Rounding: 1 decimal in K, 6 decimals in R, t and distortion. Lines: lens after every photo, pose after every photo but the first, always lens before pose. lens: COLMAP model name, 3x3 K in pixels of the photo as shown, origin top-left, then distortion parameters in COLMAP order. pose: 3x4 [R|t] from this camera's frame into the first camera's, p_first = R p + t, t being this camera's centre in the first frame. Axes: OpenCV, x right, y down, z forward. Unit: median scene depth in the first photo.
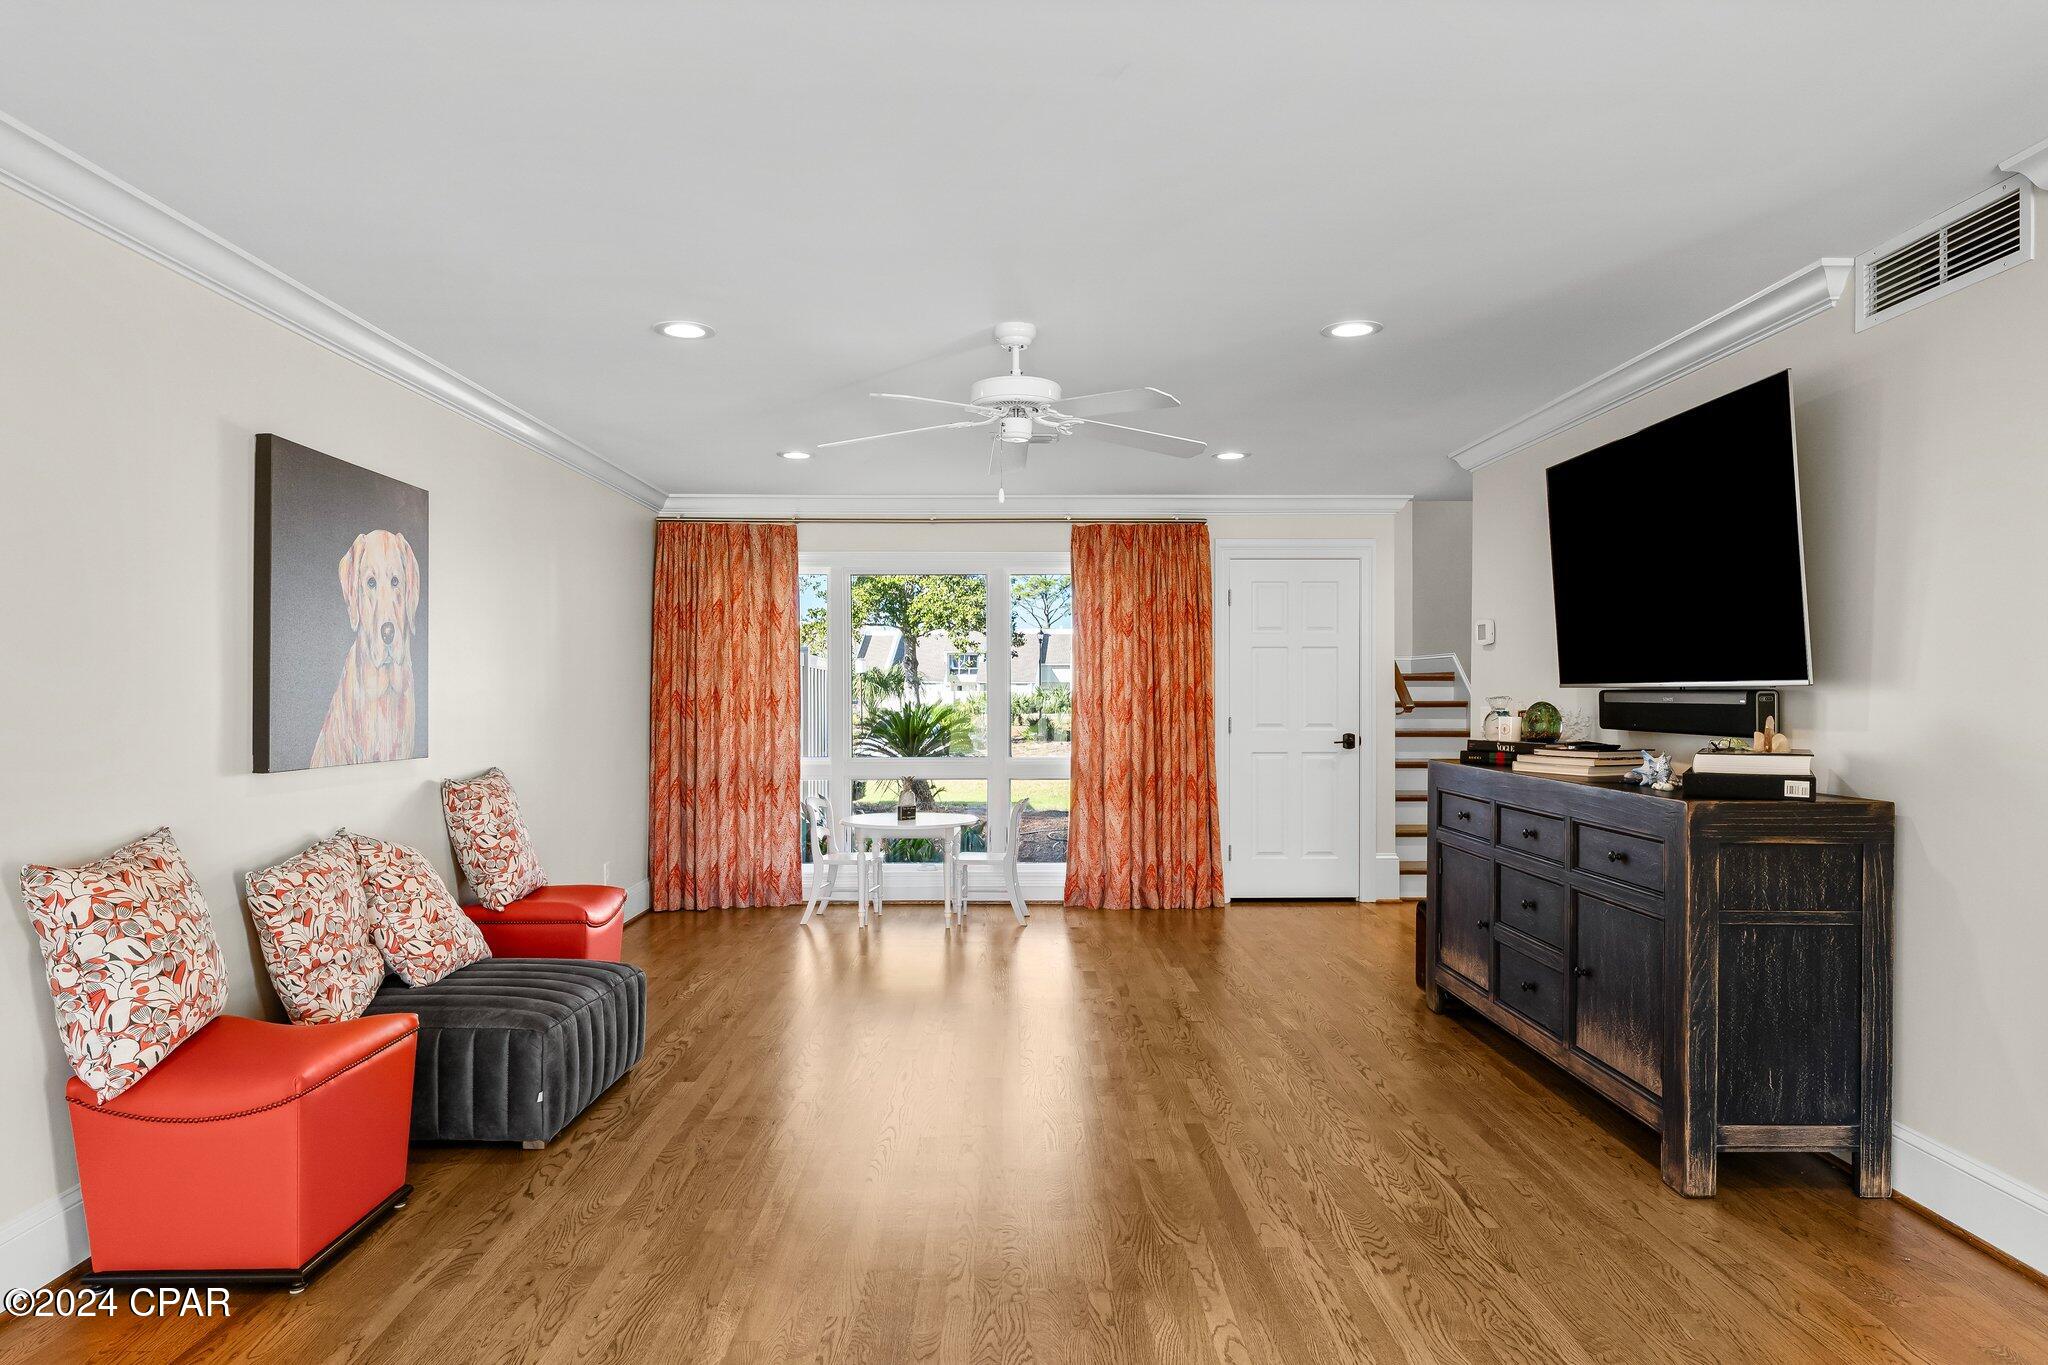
lens RADIAL K [[1217.5, 0, 1025.8], [0, 1217.5, 690.1], [0, 0, 1]] dist [-0.001510, 0.000713]
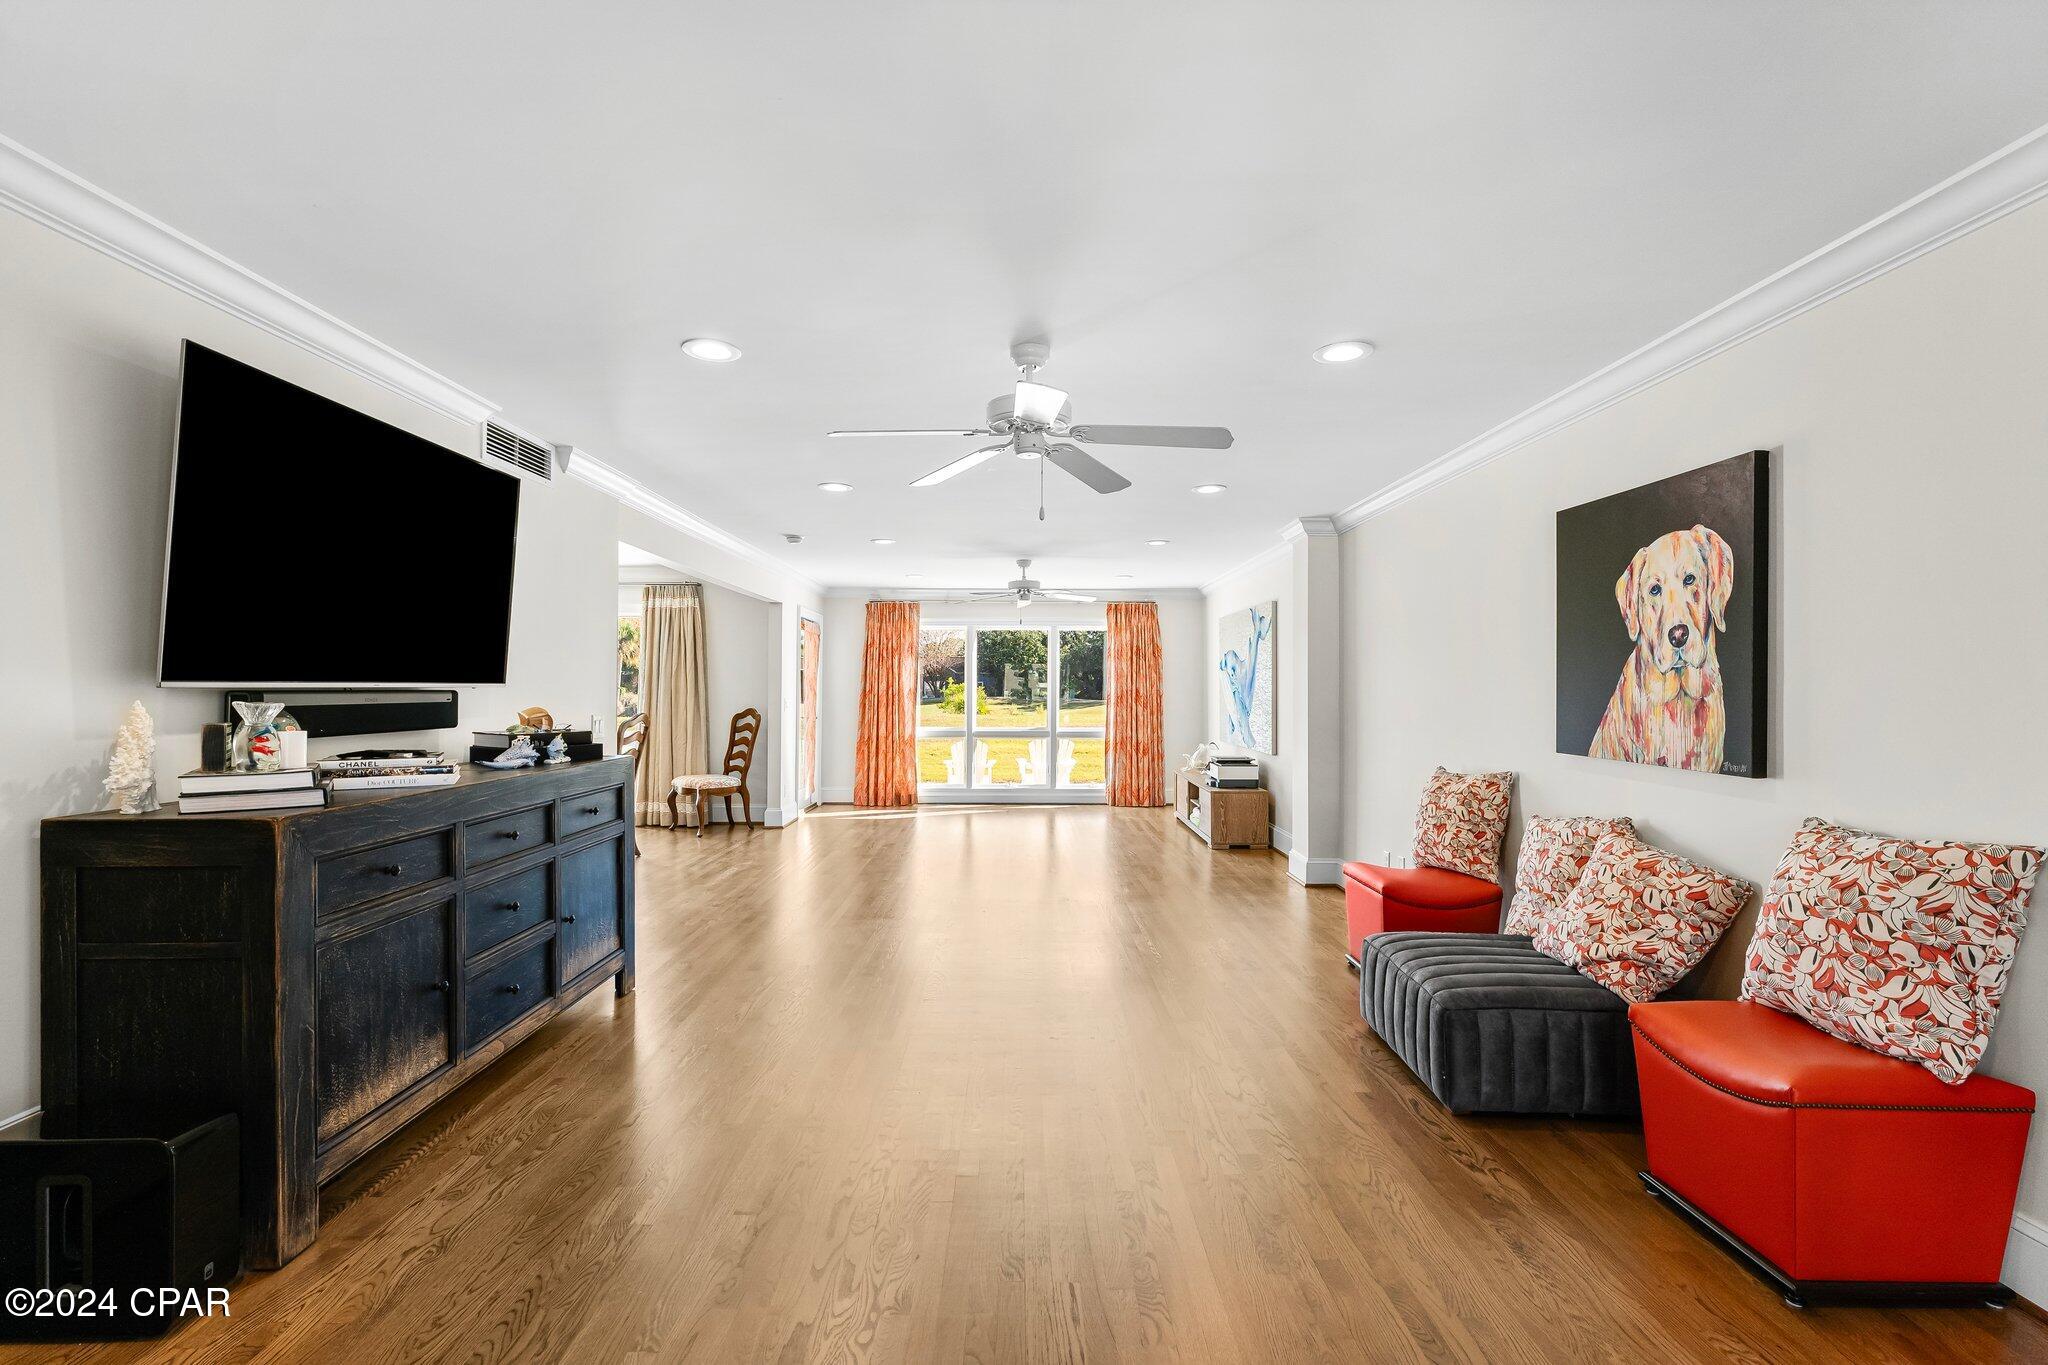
lens RADIAL K [[886.8, 0, 1027.1], [0, 886.8, 679.4], [0, 0, 1]] dist [-0.002768, -0.001118]
pose [[-0.999994, -0.003475, 0.000307, -0.006418], [-0.003478, 0.999942, -0.010194, -0.003261], [-0.000271, -0.010195, -0.999948, 1.650741]]
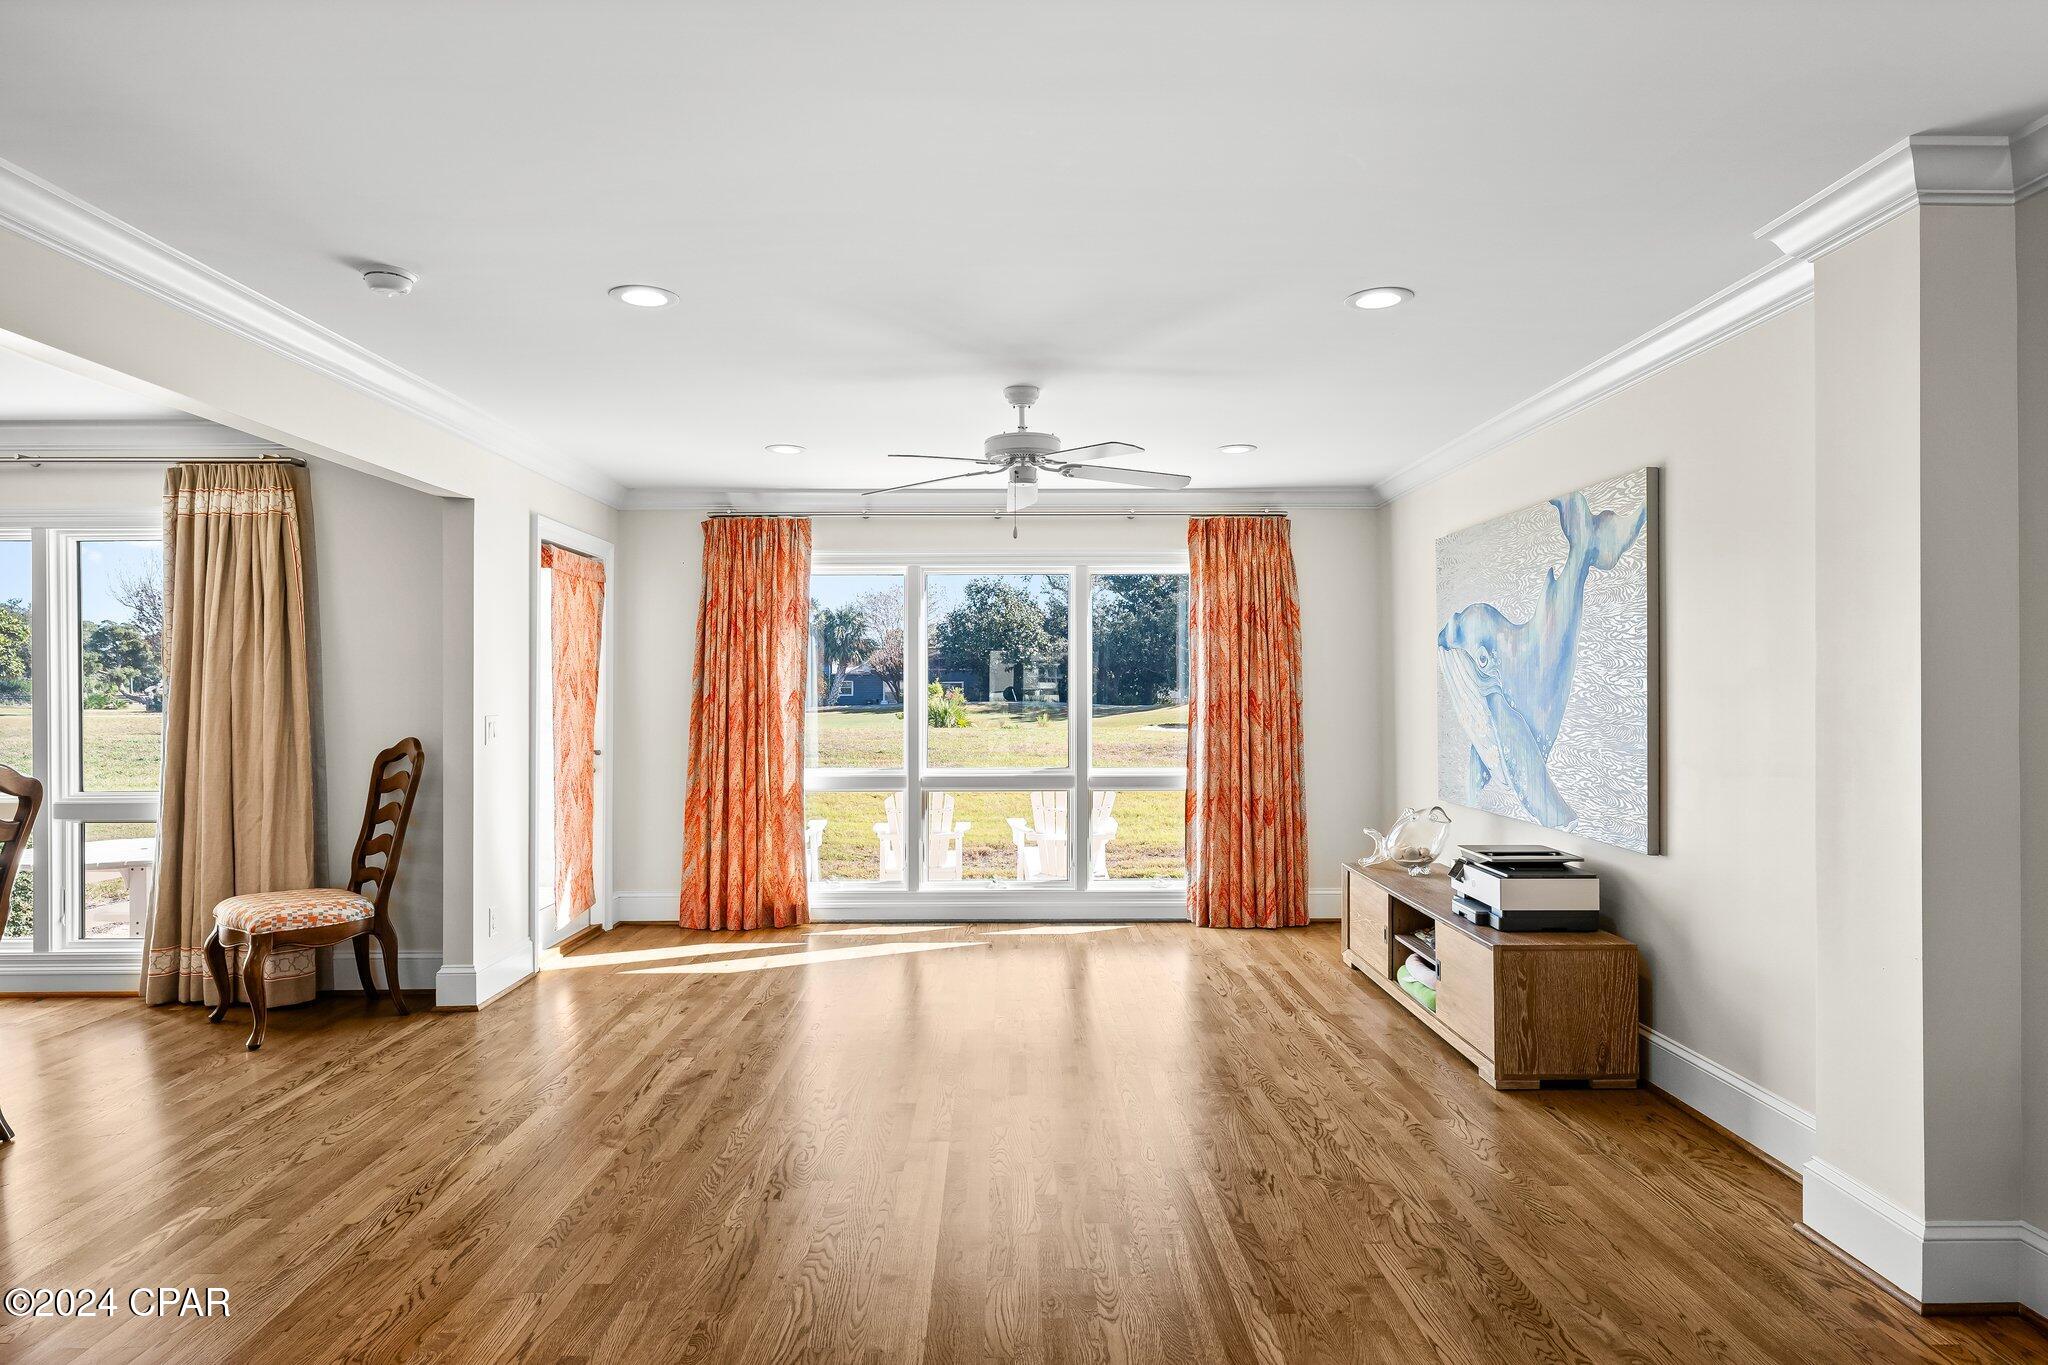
lens RADIAL K [[1170.5, 0, 1026.1], [0, 1170.5, 694.4], [0, 0, 1]] dist [0.007502, -0.001160]
pose [[-0.999996, 0.001725, -0.002143, 0.001032], [0.001717, 0.999992, 0.003549, -0.003381], [0.002149, 0.003545, -0.999991, 0.815223]]
